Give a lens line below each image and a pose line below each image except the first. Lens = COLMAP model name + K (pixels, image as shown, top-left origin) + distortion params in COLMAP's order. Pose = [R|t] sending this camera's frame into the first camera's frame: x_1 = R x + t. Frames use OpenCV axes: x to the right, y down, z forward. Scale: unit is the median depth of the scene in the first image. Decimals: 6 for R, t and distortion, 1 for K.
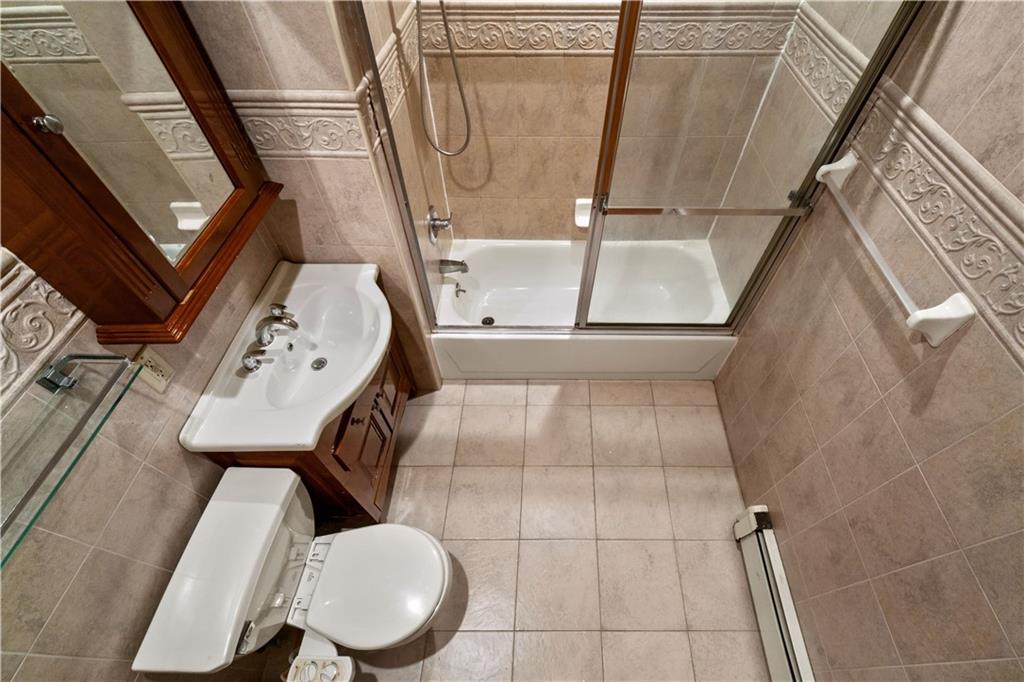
lens RADIAL K [[450.6, 0, 517.2], [0, 450.6, 345.9], [0, 0, 1]] dist [-0.005113, -0.000613]
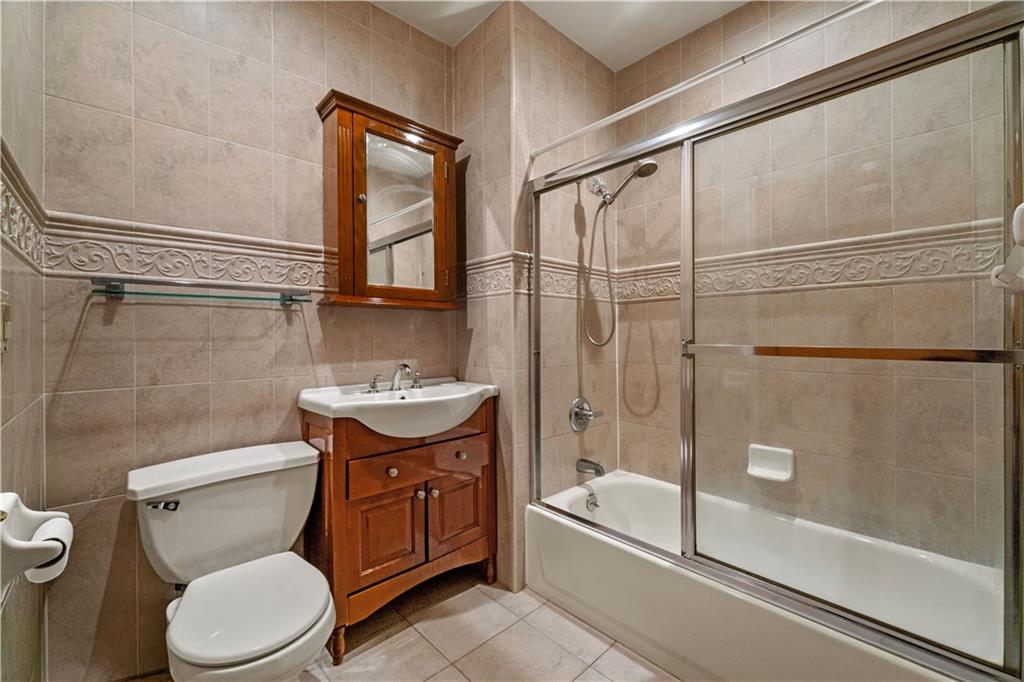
lens RADIAL K [[424.6, 0, 511.4], [0, 424.6, 340.9], [0, 0, 1]] dist [0.003945, -0.003526]
pose [[0.687895, -0.000625, -0.725810, 0.442662], [-0.577167, 0.605872, -0.547538, 0.281609], [0.440090, 0.795562, 0.416415, 0.344537]]
